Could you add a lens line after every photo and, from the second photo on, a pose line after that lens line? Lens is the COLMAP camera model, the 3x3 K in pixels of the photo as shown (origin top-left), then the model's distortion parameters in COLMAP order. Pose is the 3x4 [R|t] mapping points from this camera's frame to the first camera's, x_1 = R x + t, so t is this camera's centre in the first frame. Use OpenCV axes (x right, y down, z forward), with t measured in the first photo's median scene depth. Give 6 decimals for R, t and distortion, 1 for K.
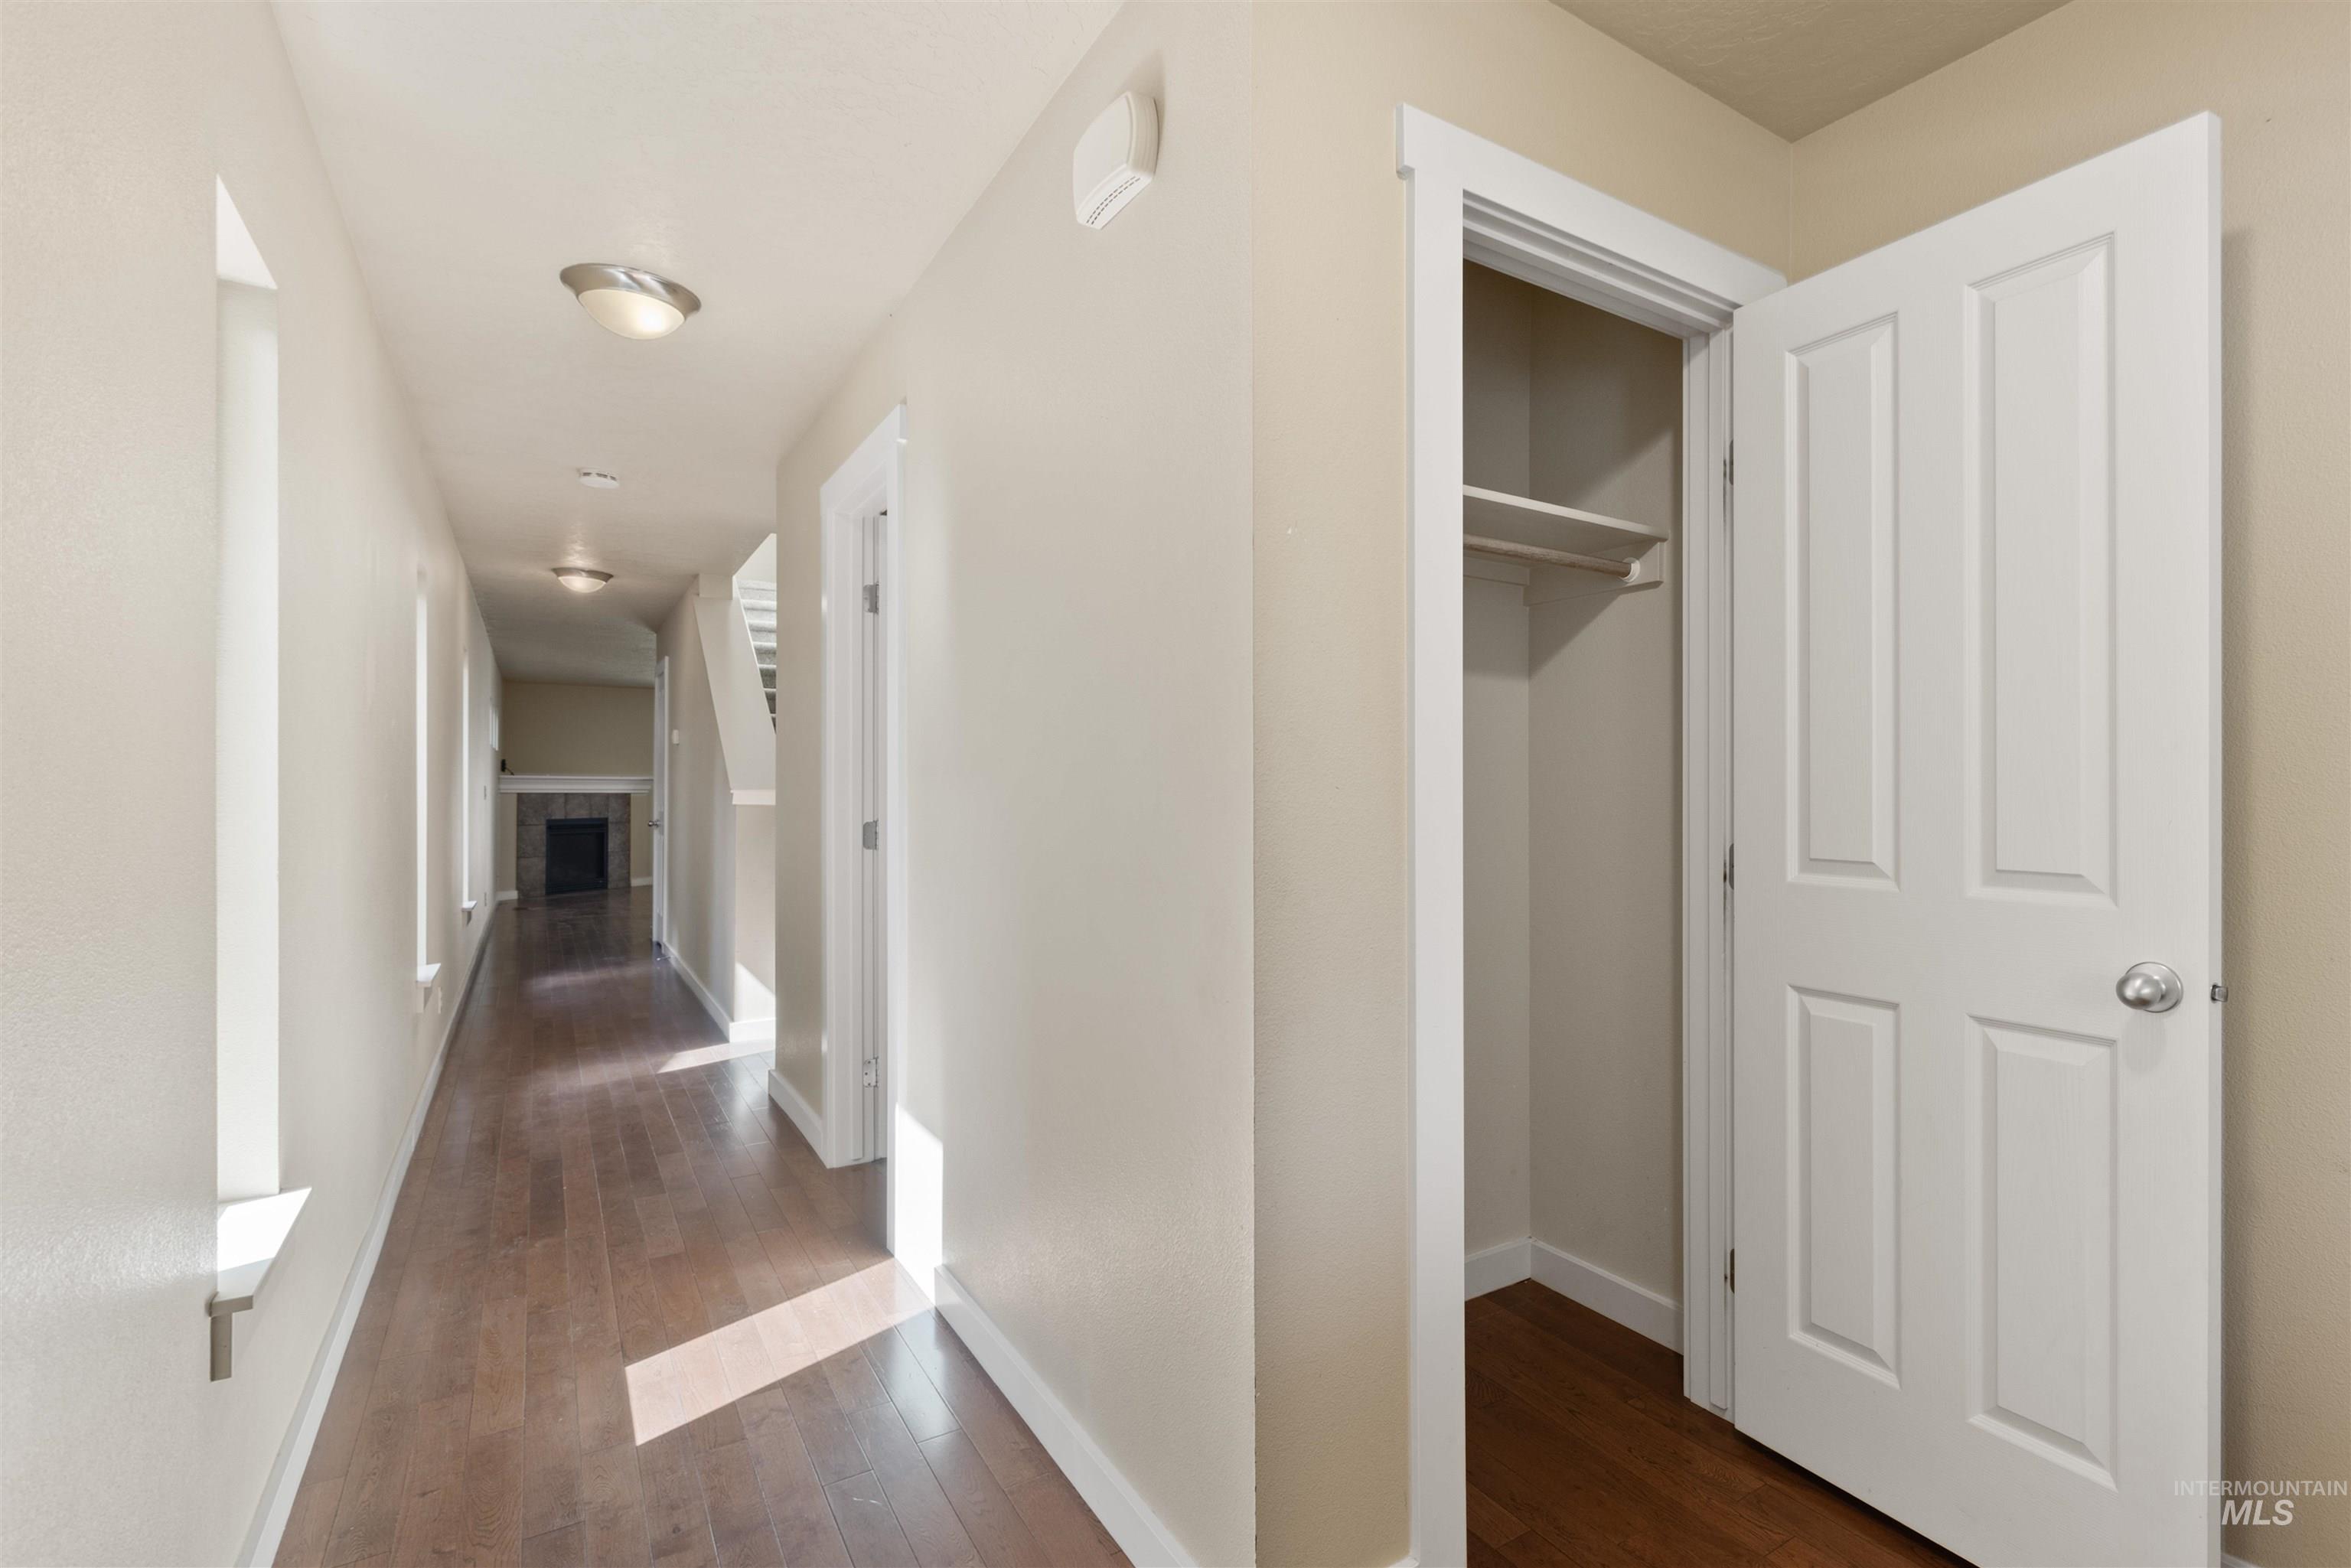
lens RADIAL K [[1085.2, 0, 1242.1], [0, 1085.2, 786.5], [0, 0, 1]] dist [0.050955, 0.000166]
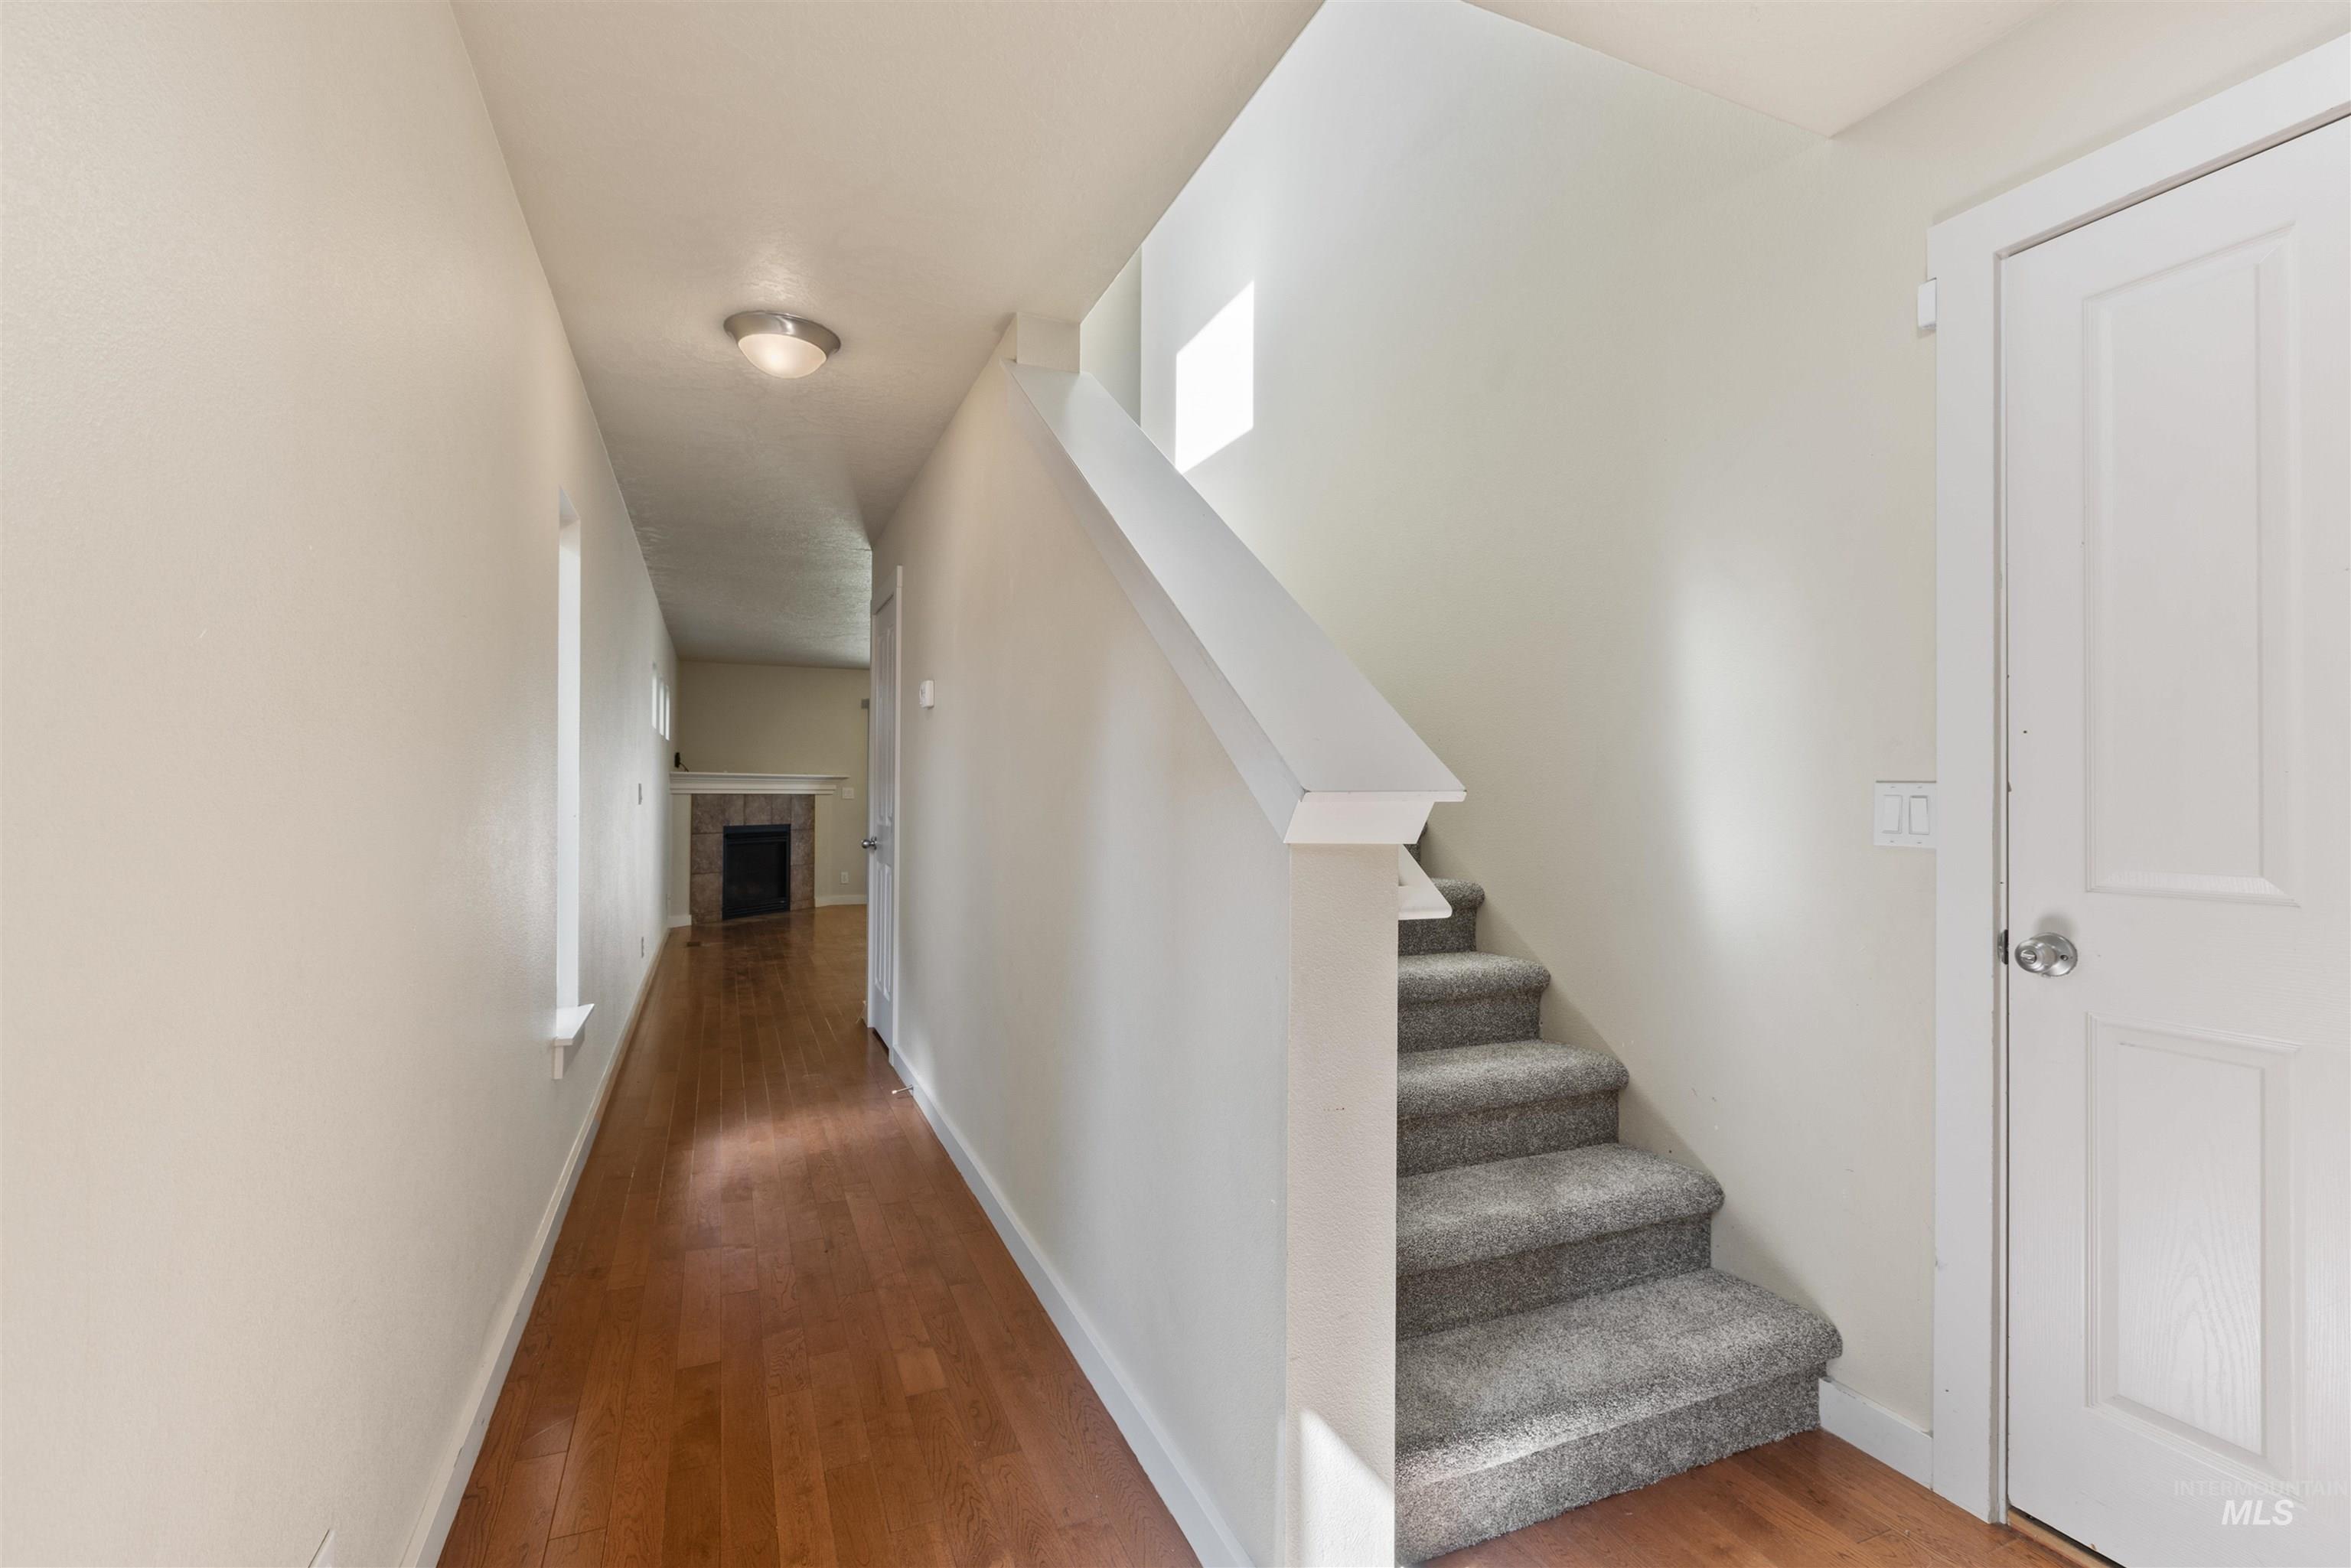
lens RADIAL K [[1045.2, 0, 1175.5], [0, 1045.2, 784.0], [0, 0, 1]] dist [0.000817, 0.000179]
pose [[0.987688, 0.002405, -0.156420, -0.186457], [-0.003029, 0.999988, -0.003747, 0.000766], [0.156409, 0.004175, 0.987684, 0.303104]]
